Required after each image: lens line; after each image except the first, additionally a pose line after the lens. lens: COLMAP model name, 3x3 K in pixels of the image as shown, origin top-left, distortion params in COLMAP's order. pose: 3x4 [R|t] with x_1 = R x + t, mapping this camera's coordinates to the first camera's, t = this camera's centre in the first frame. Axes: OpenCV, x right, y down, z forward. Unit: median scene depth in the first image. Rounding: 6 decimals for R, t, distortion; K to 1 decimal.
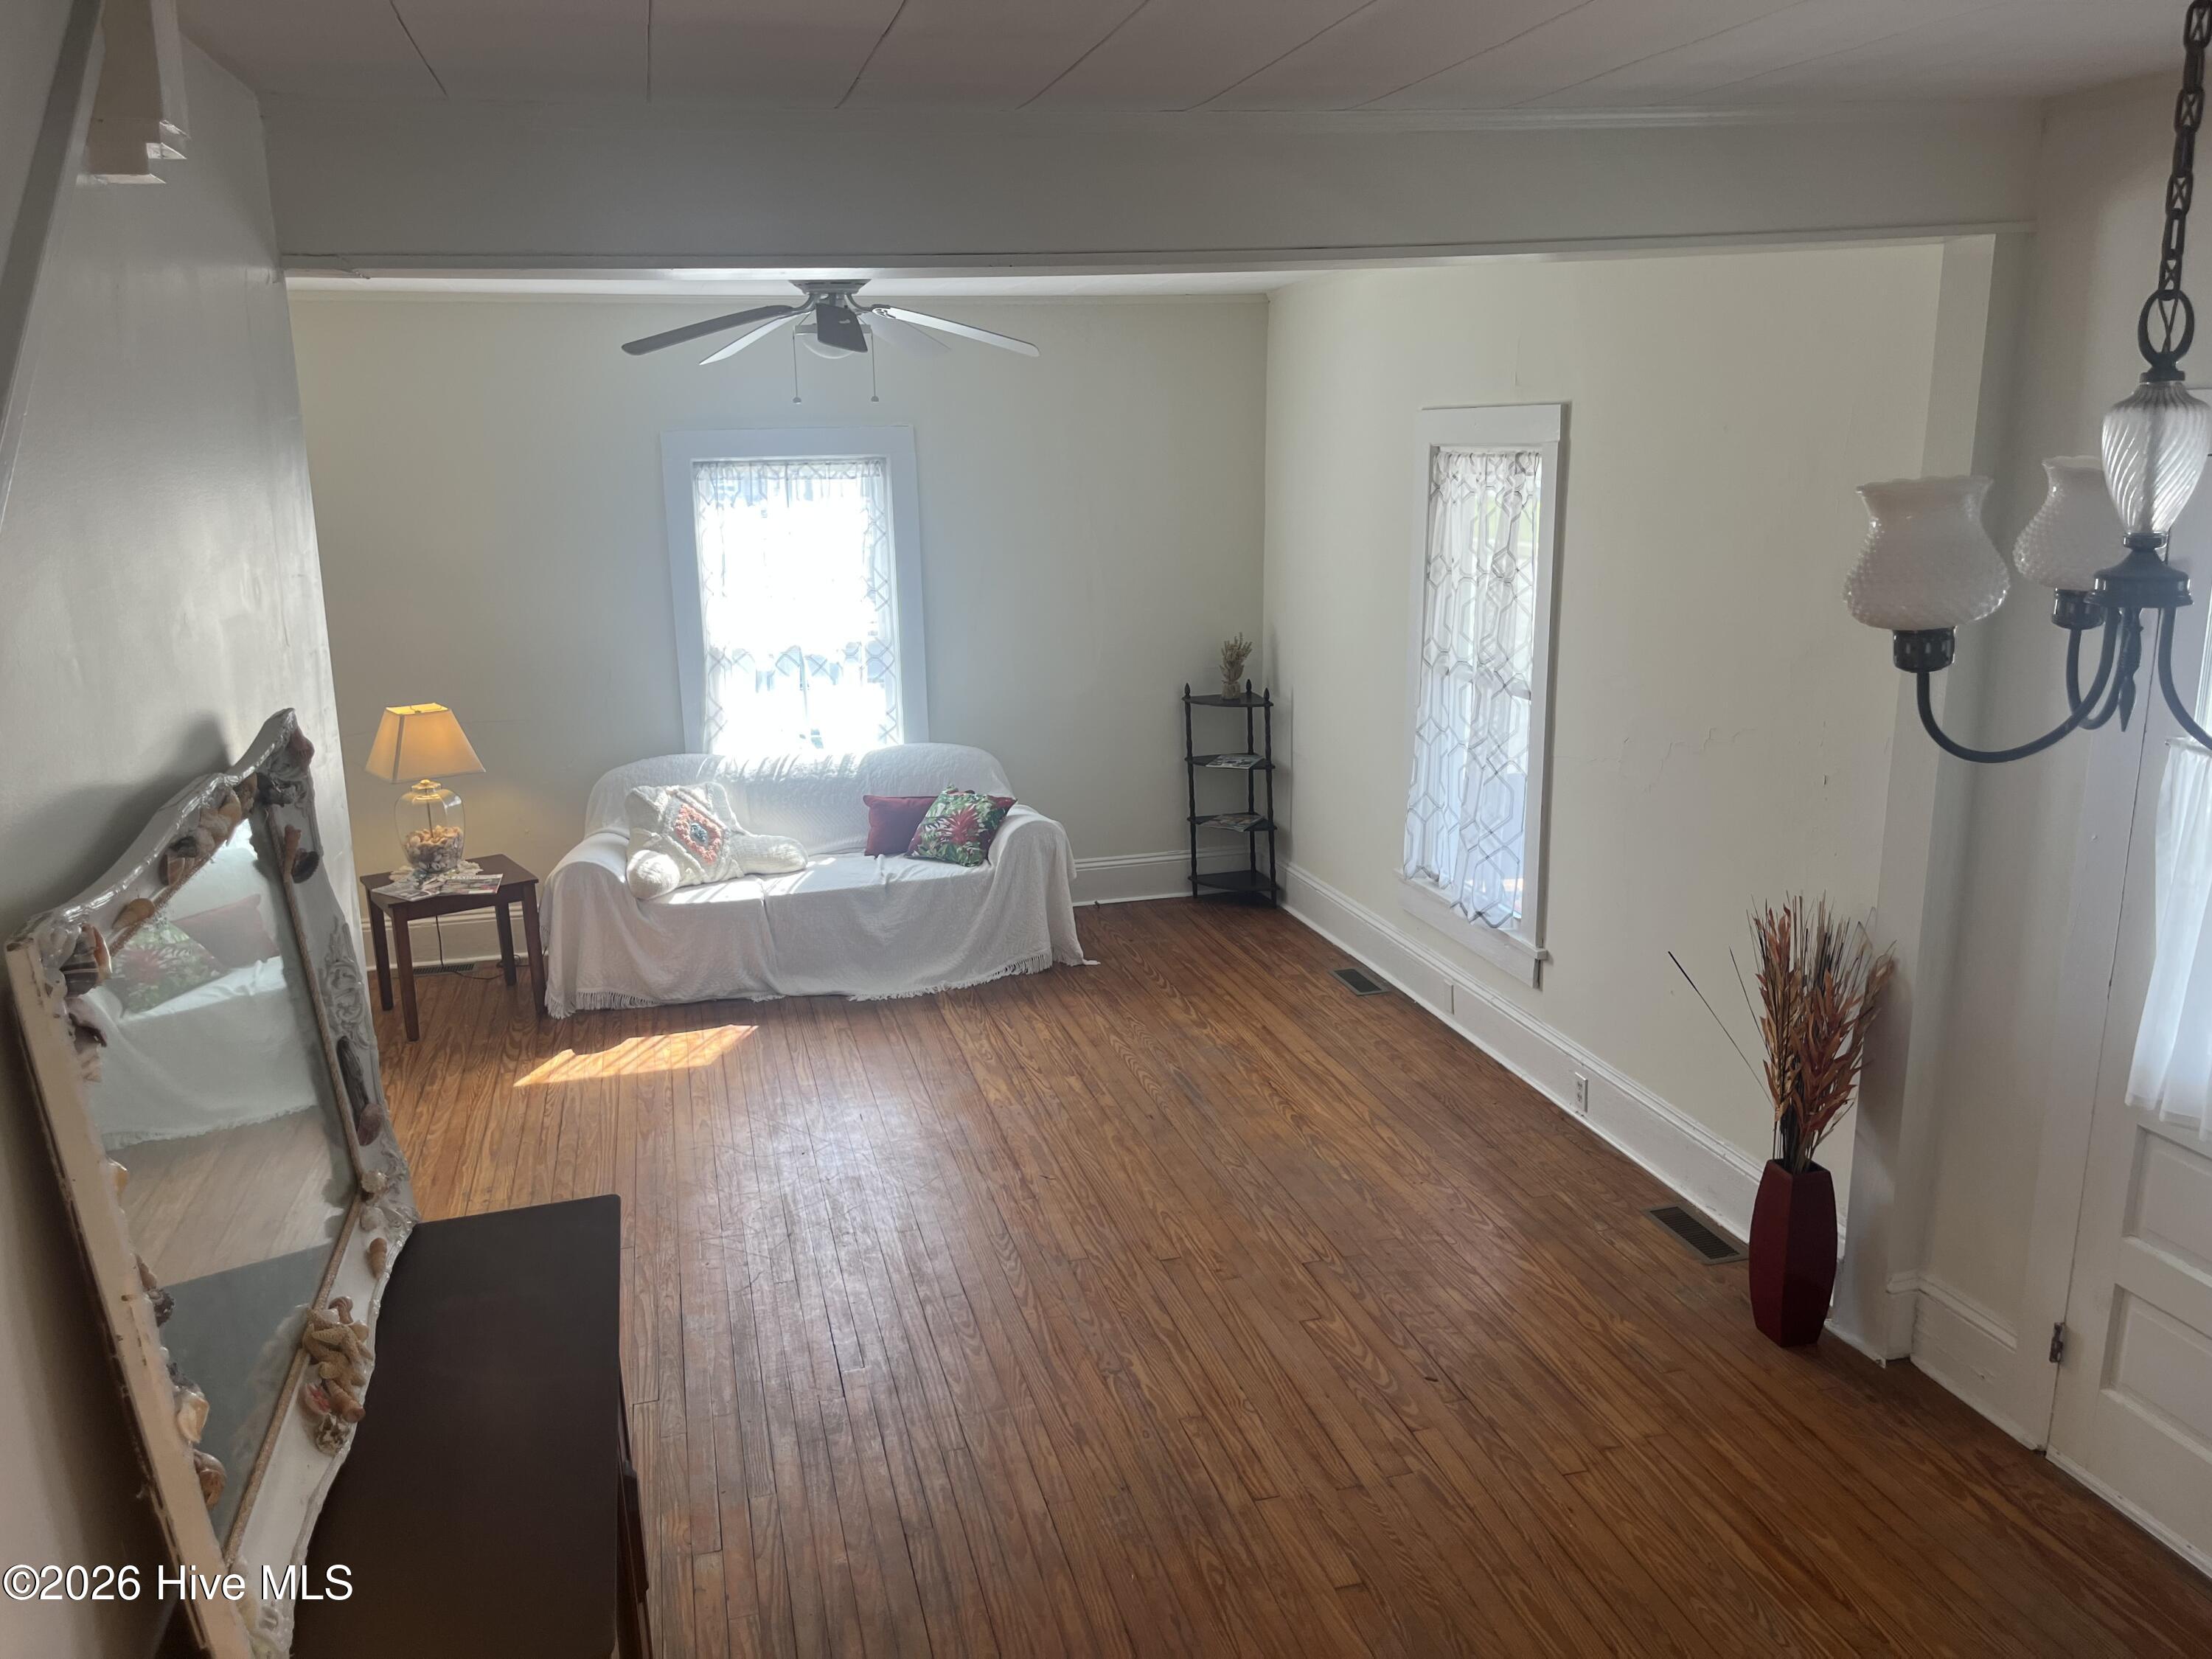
lens RADIAL K [[1704.4, 0, 1126.2], [0, 1704.4, 825.7], [0, 0, 1]] dist [0.072616, -0.077974]
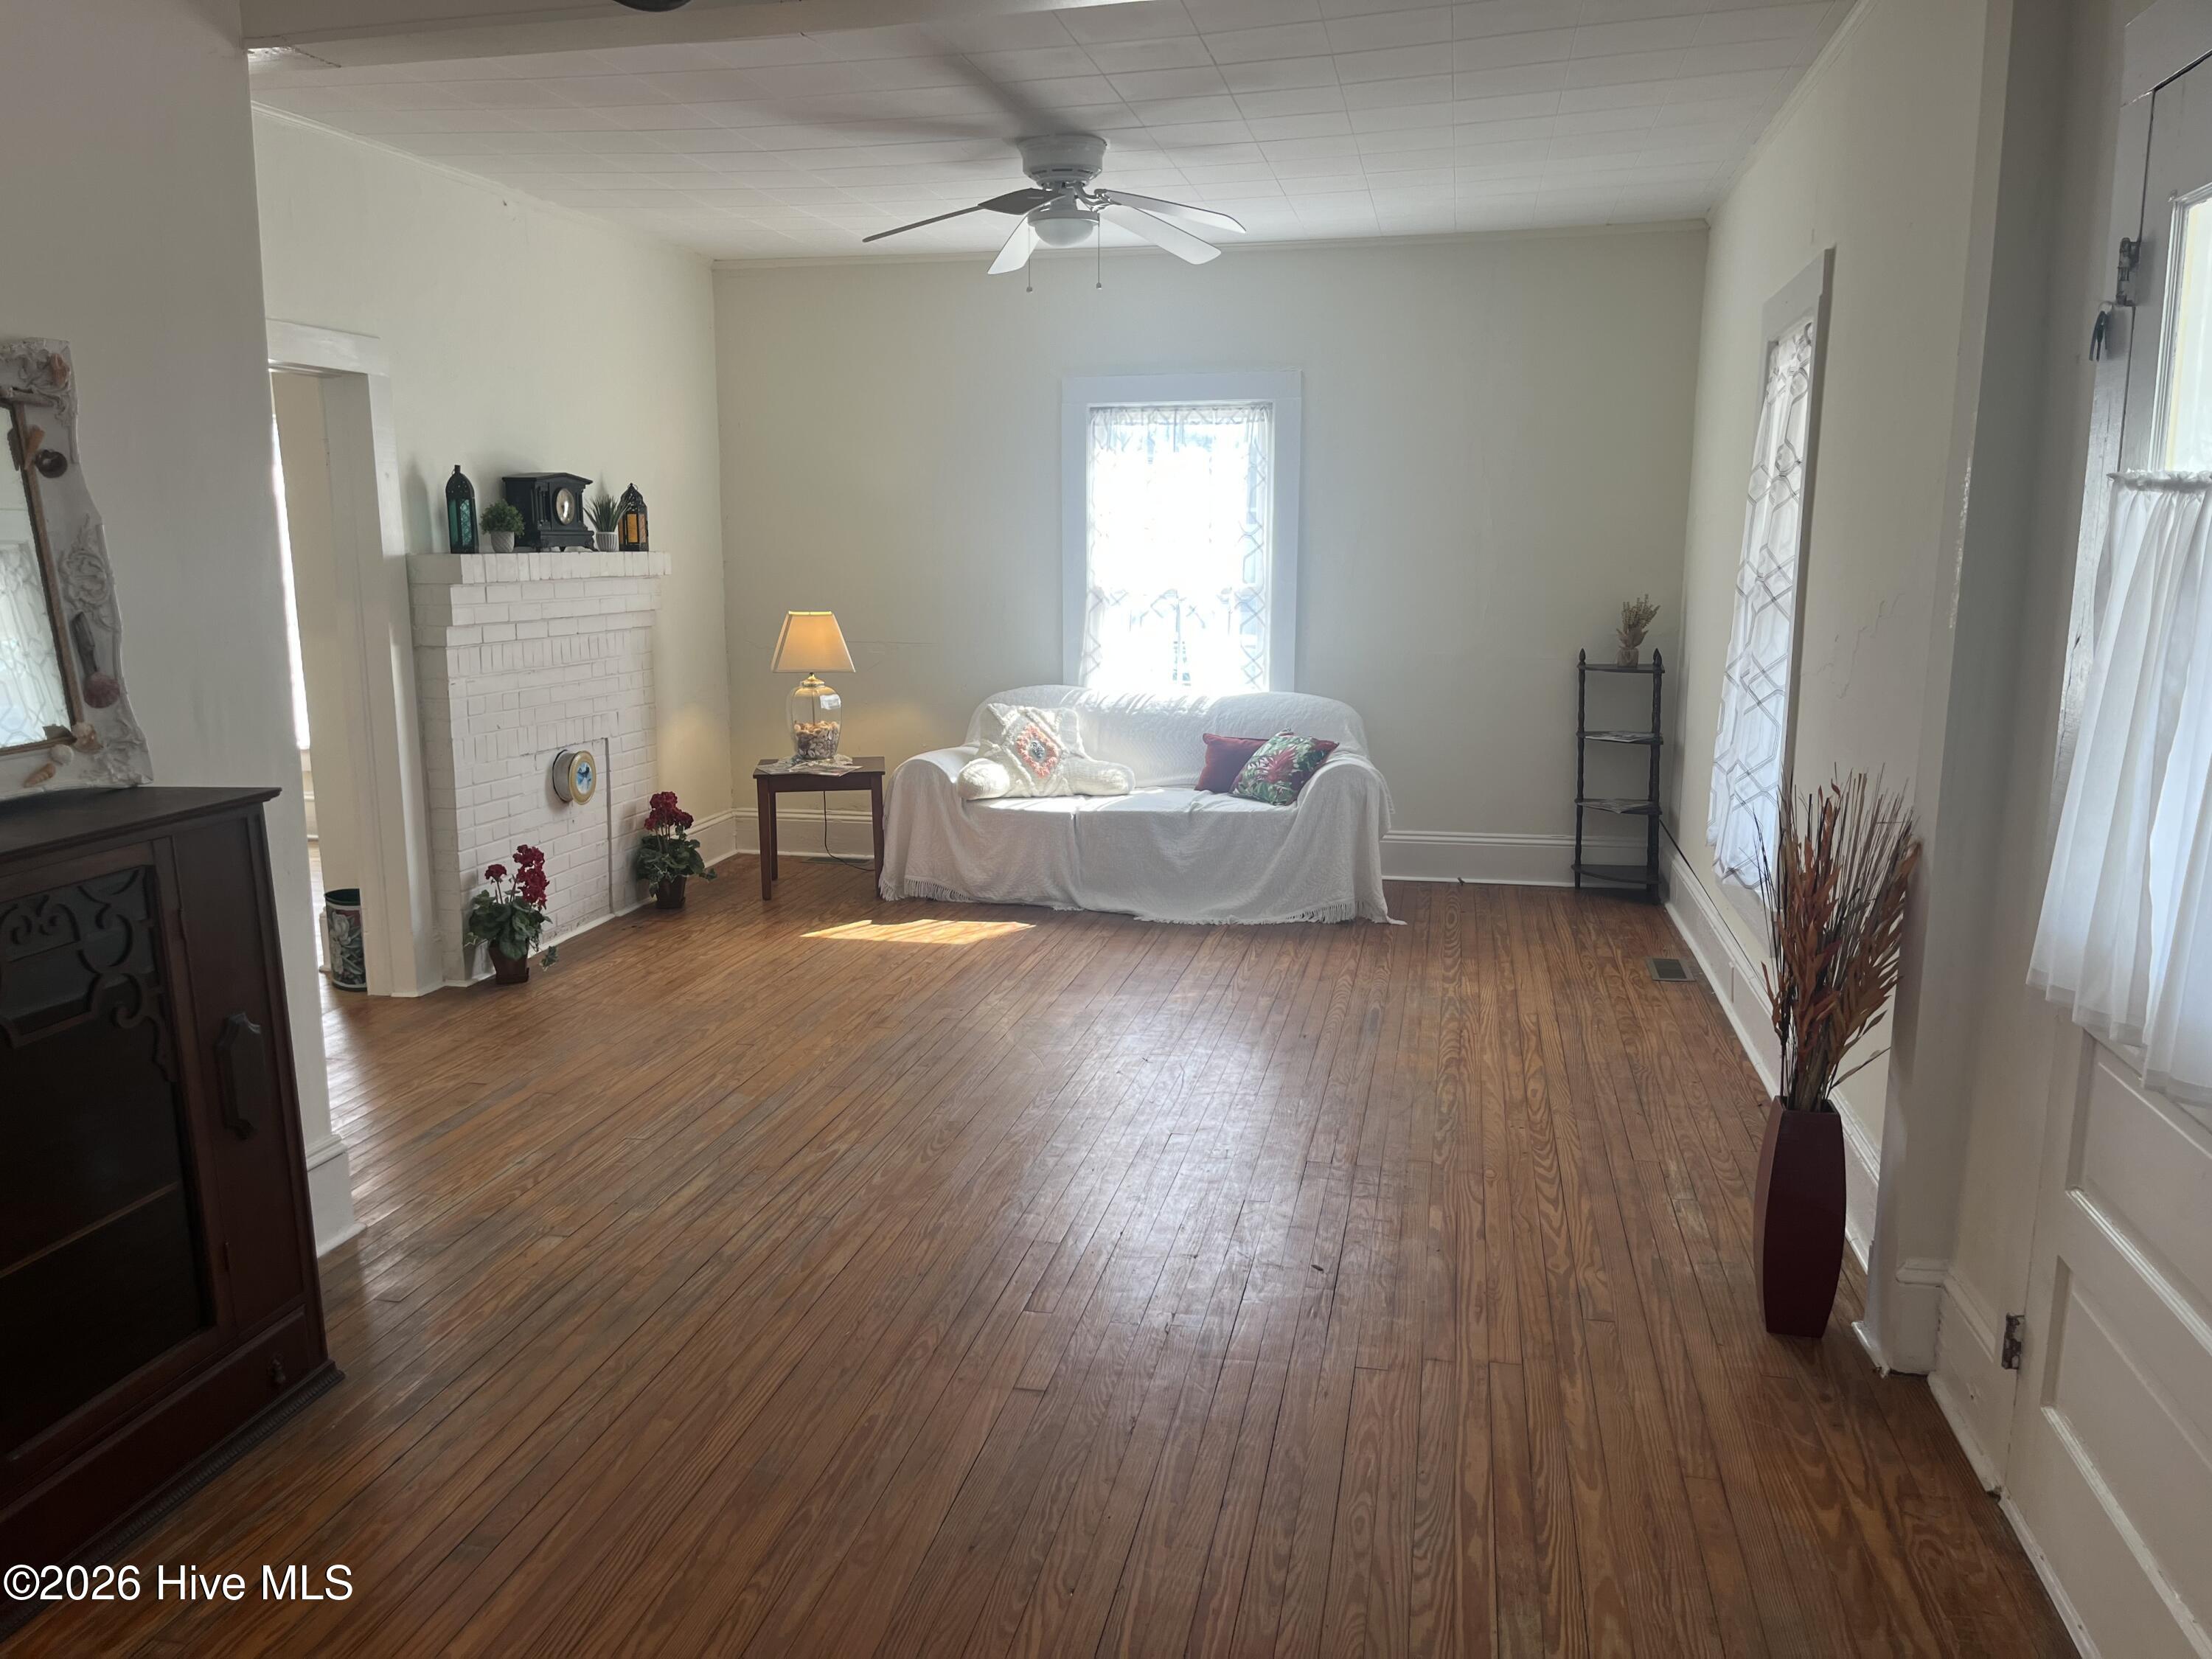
lens RADIAL K [[1704.4, 0, 1083.2], [0, 1704.4, 847.3], [0, 0, 1]] dist [0.072616, -0.077974]
pose [[0.884542, 0.098064, -0.456035, 0.262335], [-0.117947, 0.992903, -0.015265, 0.076944], [0.451302, 0.067291, 0.889831, 0.080230]]
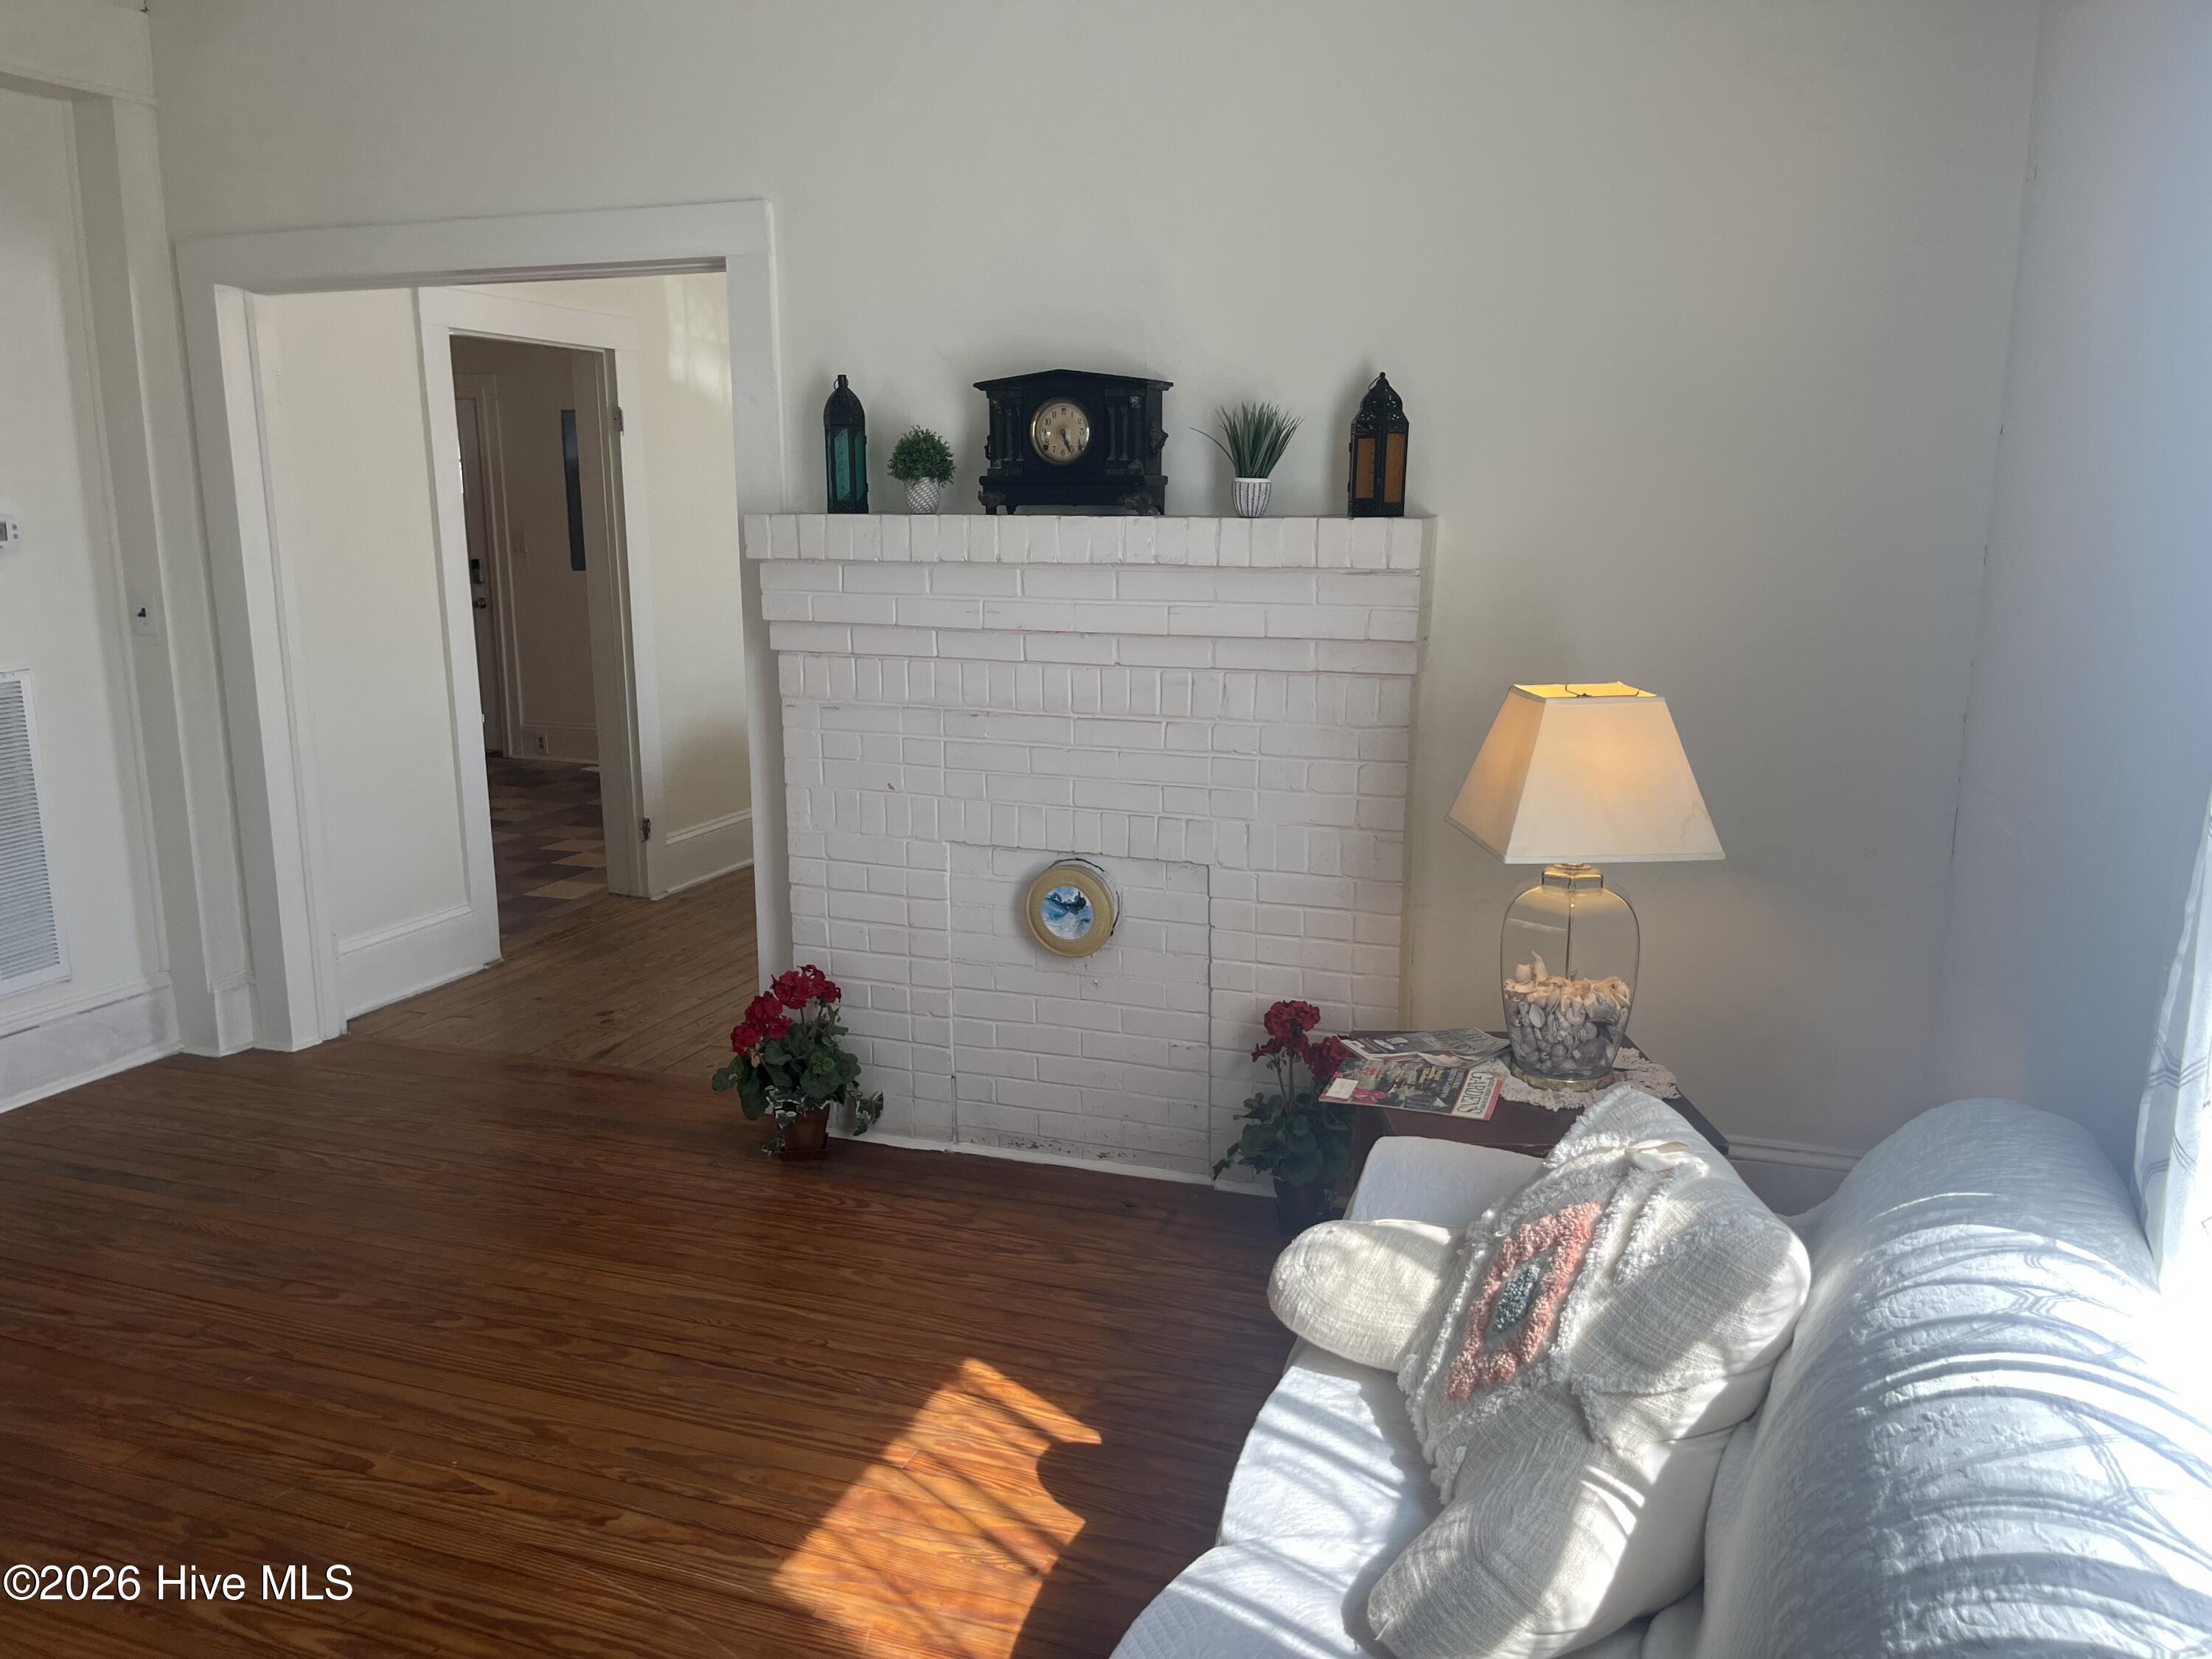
lens RADIAL K [[1704.4, 0, 1109.2], [0, 1704.4, 820.1], [0, 0, 1]] dist [0.072616, -0.077974]
pose [[-0.590387, 0.175155, -0.787886, -0.005787], [-0.168002, 0.928120, 0.332219, -0.148654], [0.789442, 0.328504, -0.518523, 1.066969]]
